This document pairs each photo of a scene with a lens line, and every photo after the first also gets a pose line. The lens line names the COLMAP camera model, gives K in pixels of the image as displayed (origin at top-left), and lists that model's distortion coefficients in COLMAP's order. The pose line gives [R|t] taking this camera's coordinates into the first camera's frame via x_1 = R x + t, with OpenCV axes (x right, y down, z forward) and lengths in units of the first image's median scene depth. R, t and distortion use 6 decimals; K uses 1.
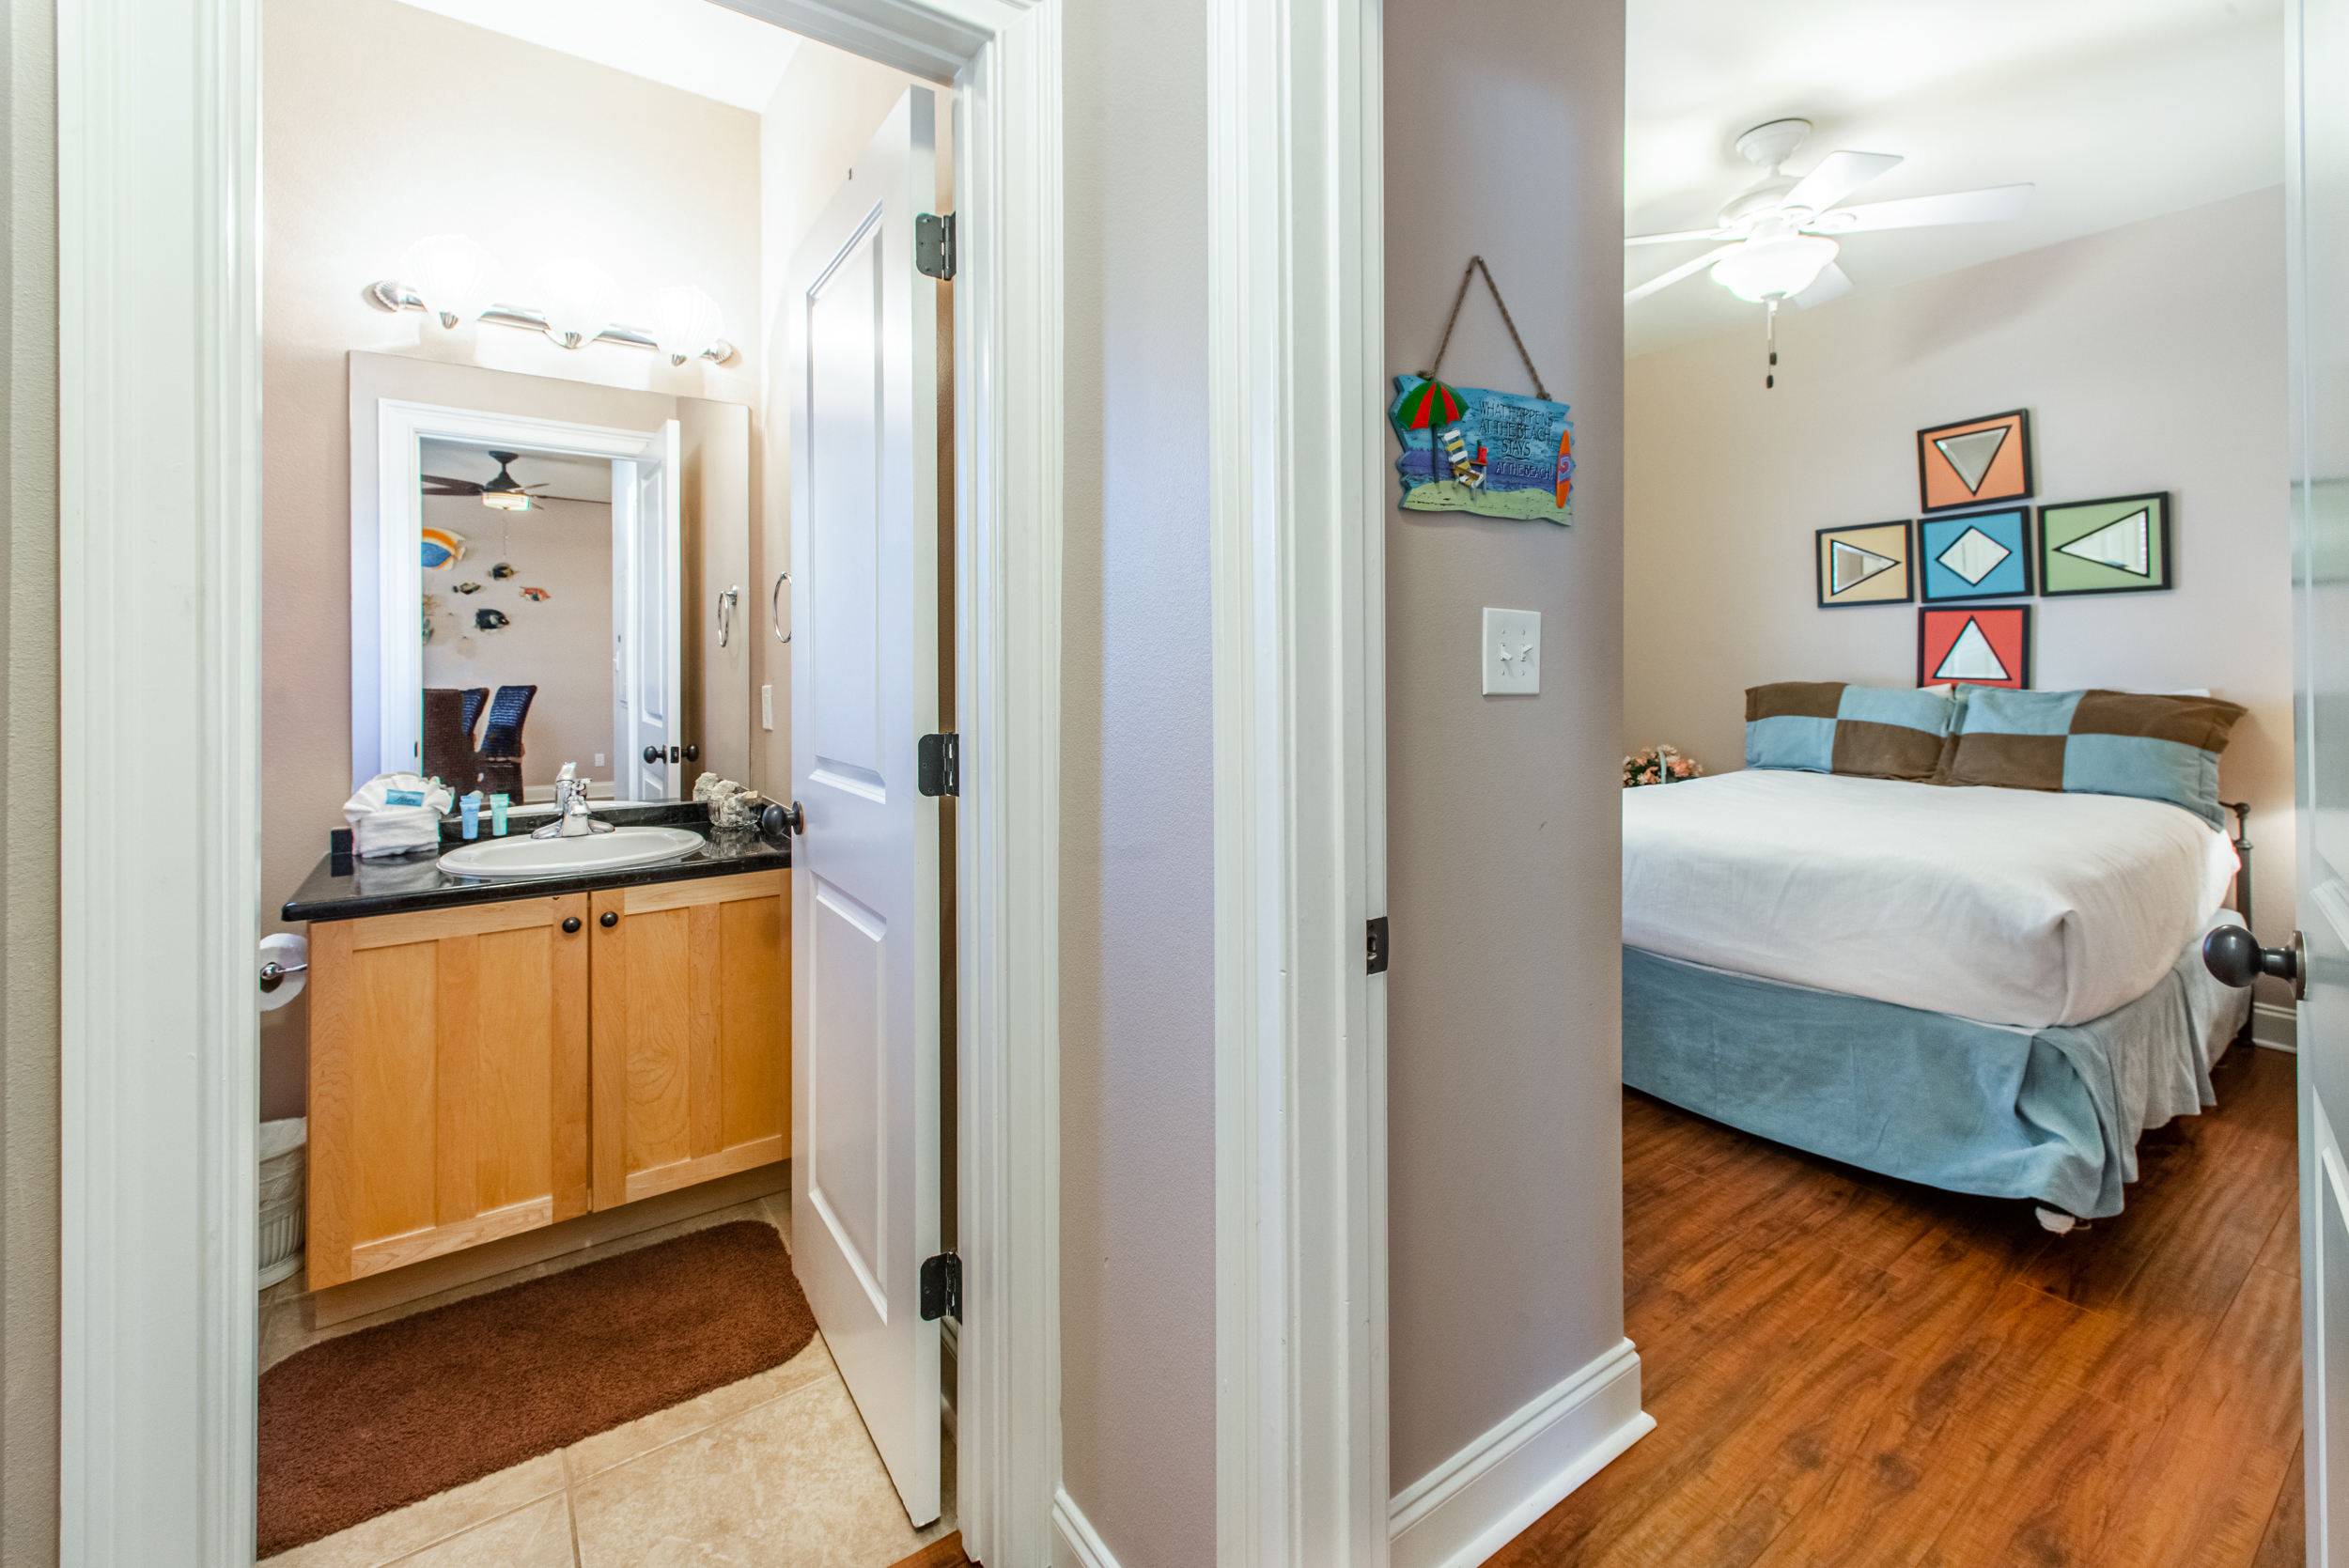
lens RADIAL K [[982.2, 0, 1176.6], [0, 982.2, 670.7], [0, 0, 1]] dist [0.024162, -0.000183]
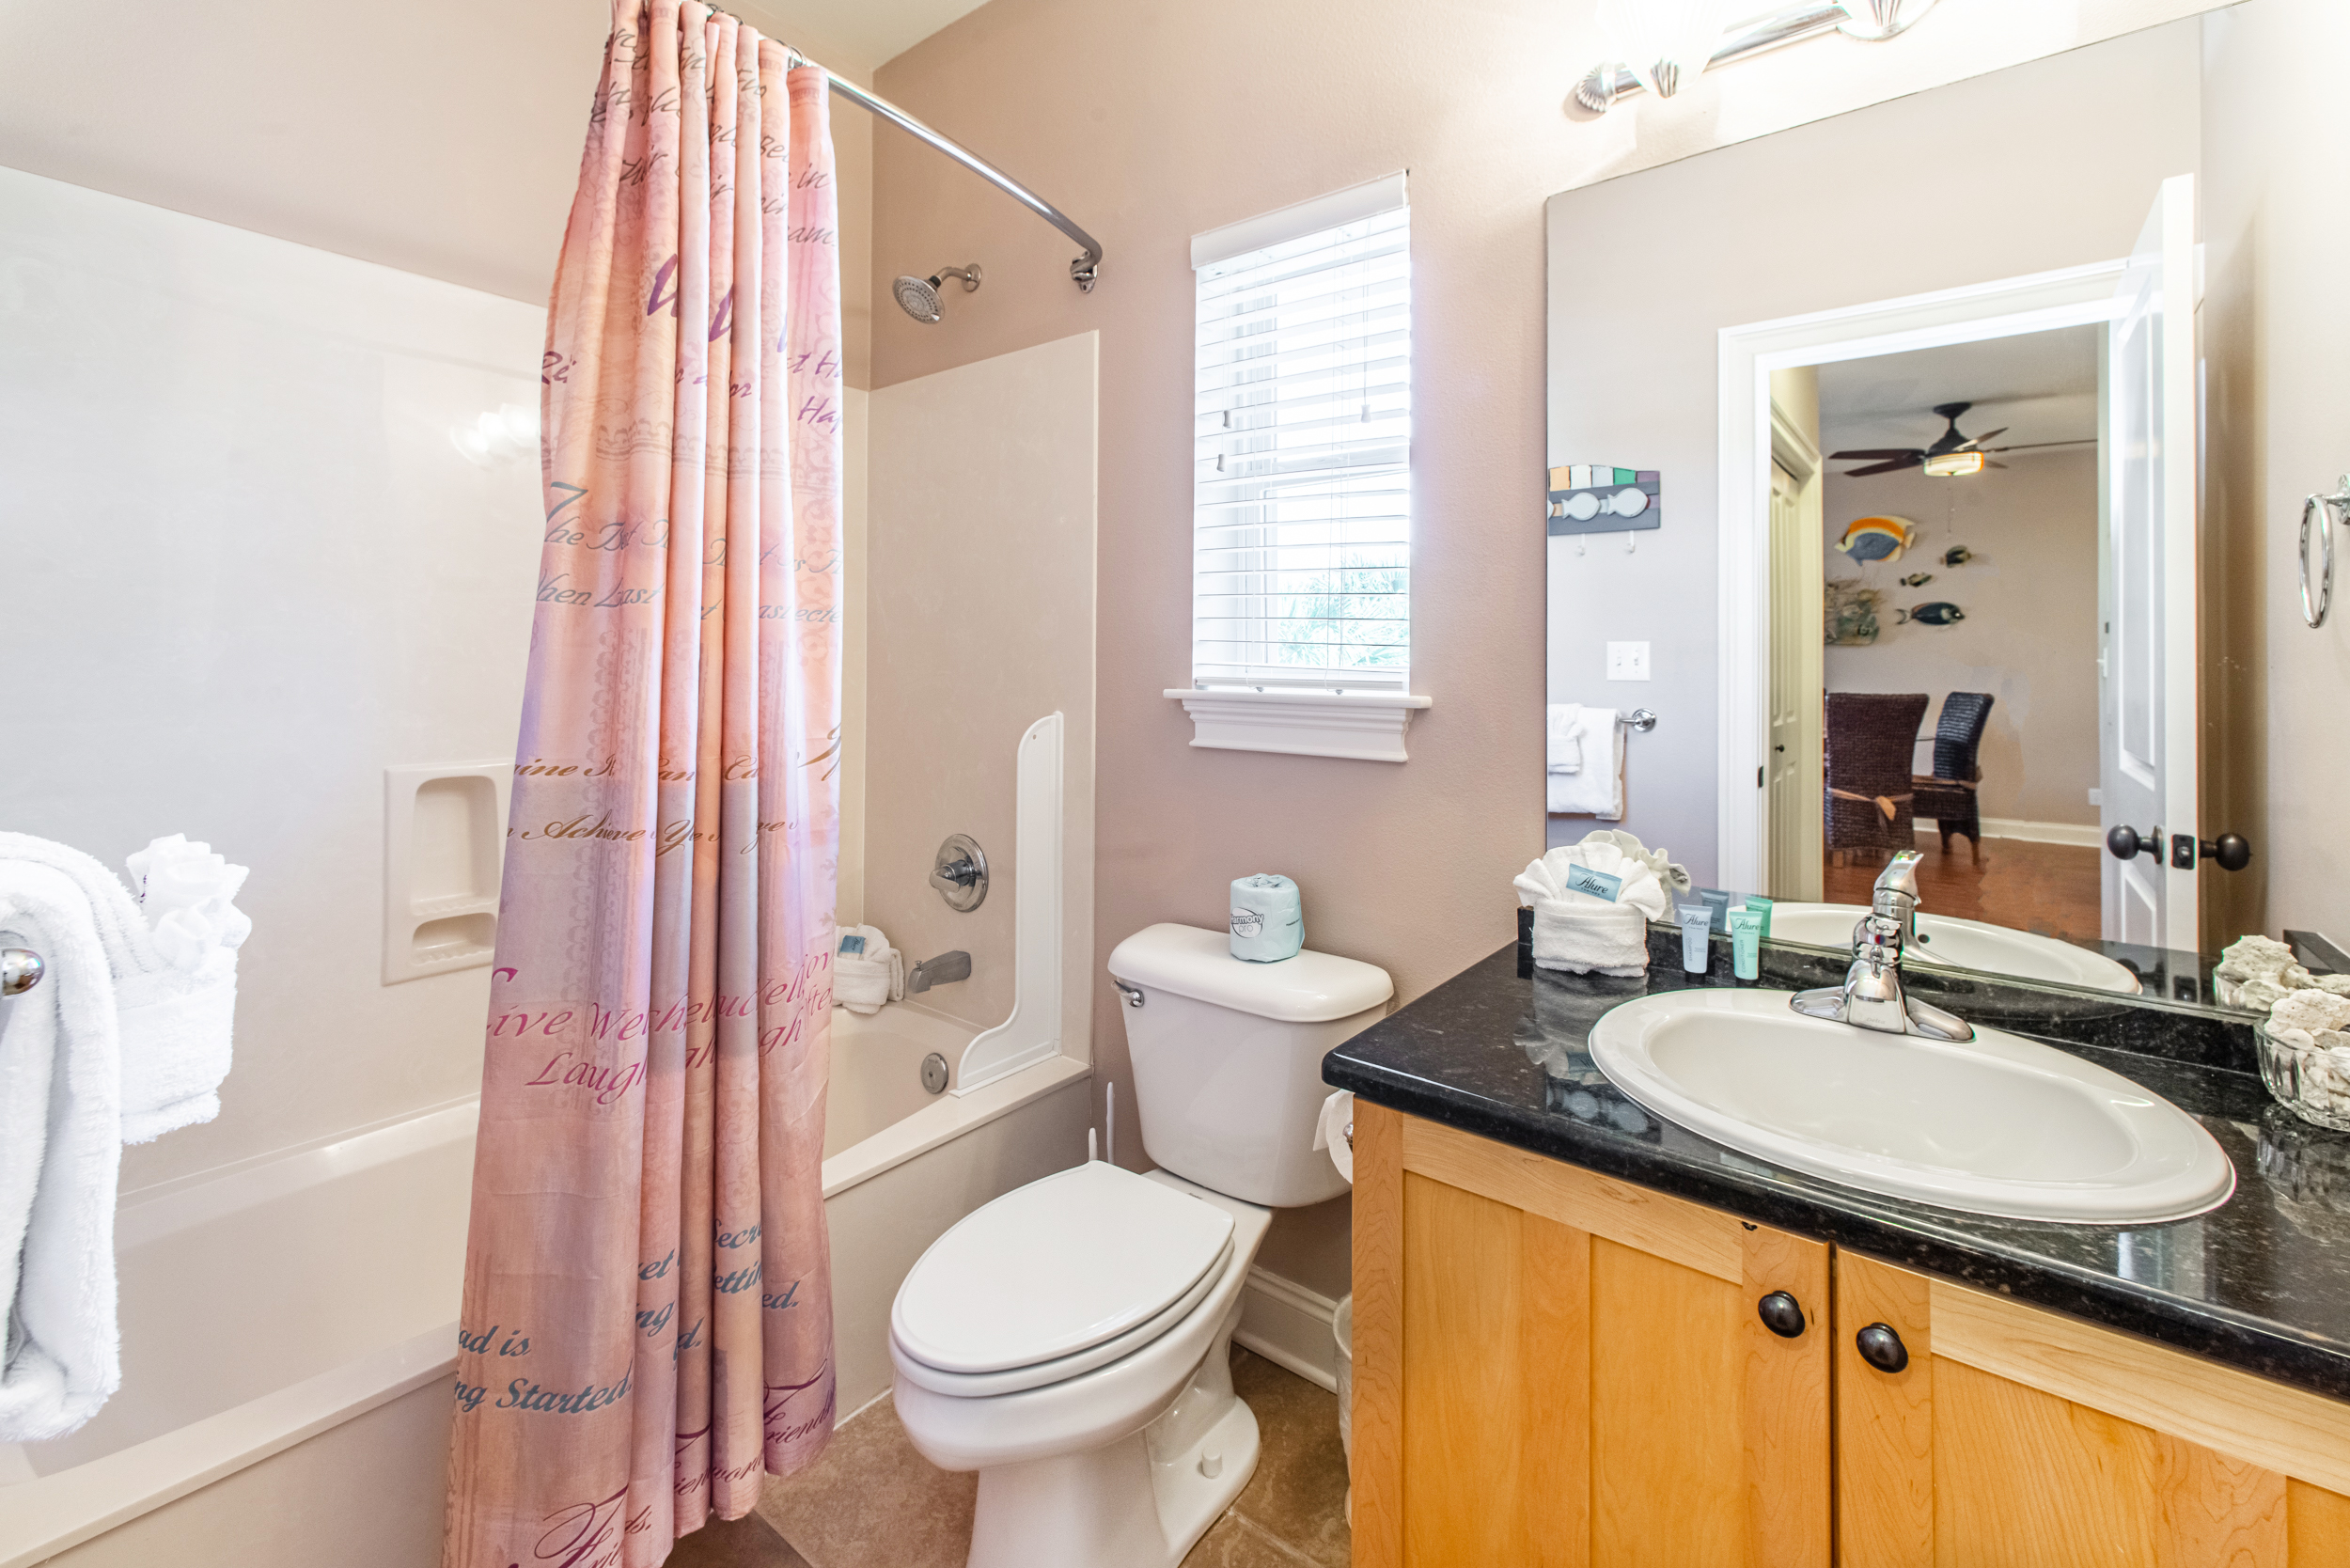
lens RADIAL K [[982.7, 0, 1177.1], [0, 982.7, 670.6], [0, 0, 1]] dist [0.024162, -0.000183]
pose [[0.281979, 0.003827, -0.959413, -0.161139], [-0.006699, 0.999976, 0.002020, -0.002706], [0.959397, 0.005858, 0.281998, 0.361673]]
